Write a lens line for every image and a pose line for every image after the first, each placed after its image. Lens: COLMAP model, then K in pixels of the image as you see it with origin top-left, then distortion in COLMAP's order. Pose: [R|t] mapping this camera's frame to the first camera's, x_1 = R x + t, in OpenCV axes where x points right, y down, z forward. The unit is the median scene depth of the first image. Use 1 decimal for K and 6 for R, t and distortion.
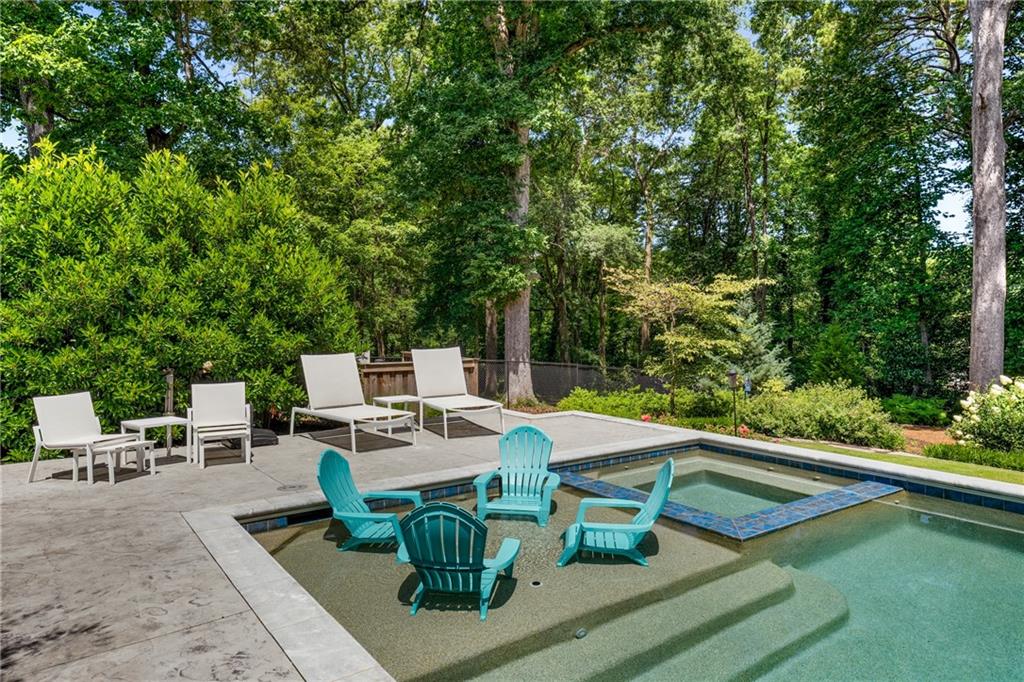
lens RADIAL K [[676.9, 0, 512.9], [0, 676.9, 336.8], [0, 0, 1]] dist [0.001311, -0.000073]
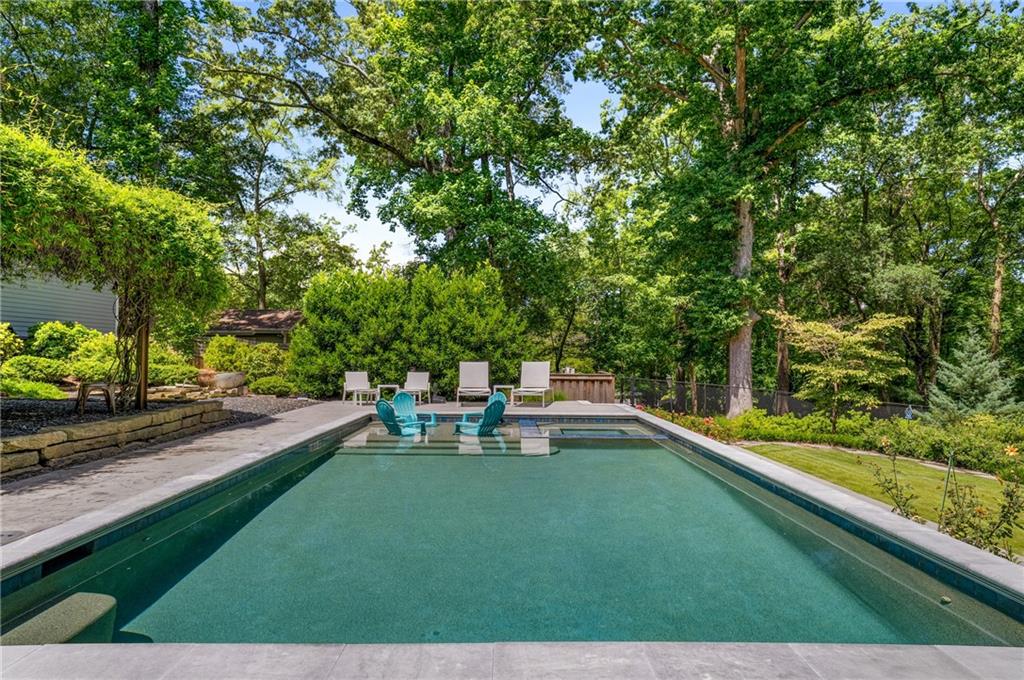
lens RADIAL K [[604.4, 0, 510.1], [0, 604.4, 349.5], [0, 0, 1]] dist [0.025284, 0.000720]
pose [[0.808410, 0.006424, -0.588585, 0.502922], [-0.031150, 0.999006, -0.031880, 0.025239], [0.587795, 0.044107, 0.807806, -0.219105]]
